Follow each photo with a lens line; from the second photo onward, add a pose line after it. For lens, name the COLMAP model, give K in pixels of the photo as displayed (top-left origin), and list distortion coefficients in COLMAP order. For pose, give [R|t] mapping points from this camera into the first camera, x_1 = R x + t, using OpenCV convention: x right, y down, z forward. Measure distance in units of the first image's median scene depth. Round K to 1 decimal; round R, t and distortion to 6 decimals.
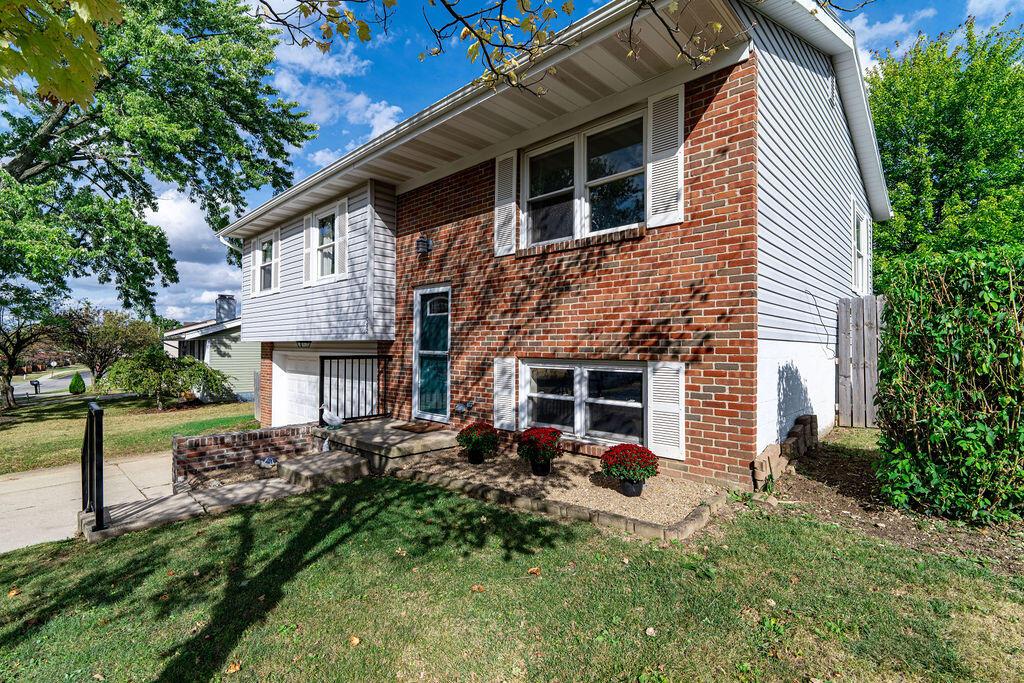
lens RADIAL K [[479.1, 0, 512.5], [0, 479.1, 340.1], [0, 0, 1]] dist [-0.009058, -0.001874]
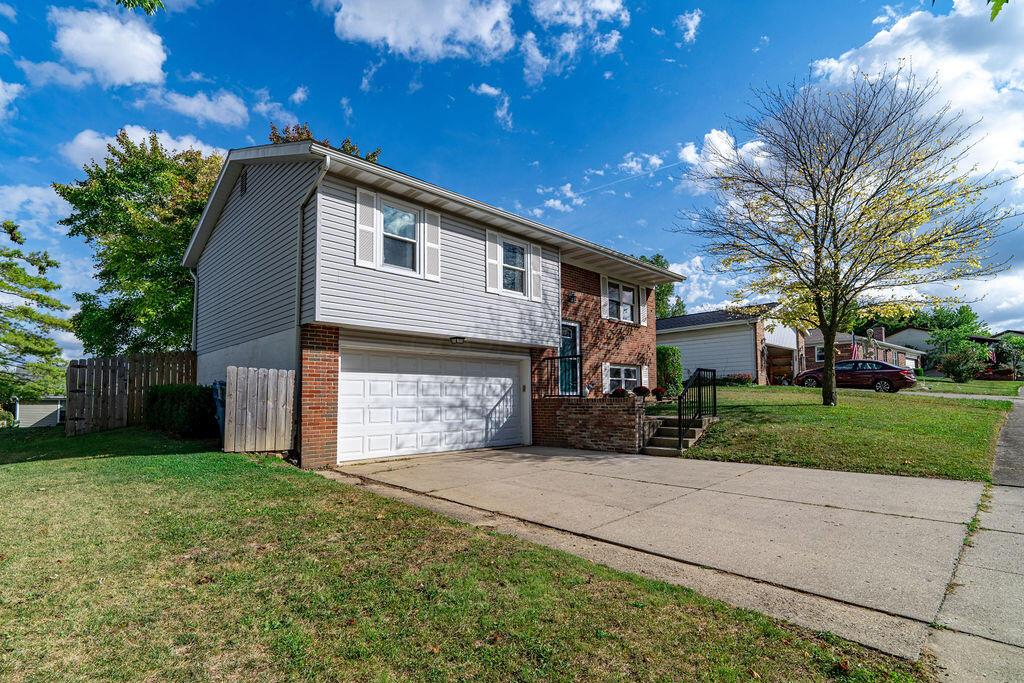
lens RADIAL K [[479.1, 0, 512.6], [0, 479.1, 350.8], [0, 0, 1]] dist [-0.009058, -0.001874]
pose [[0.029214, 0.079277, 0.996424, -2.312914], [-0.024912, 0.996598, -0.078560, 0.170015], [-0.999263, -0.022528, 0.031089, 1.362689]]
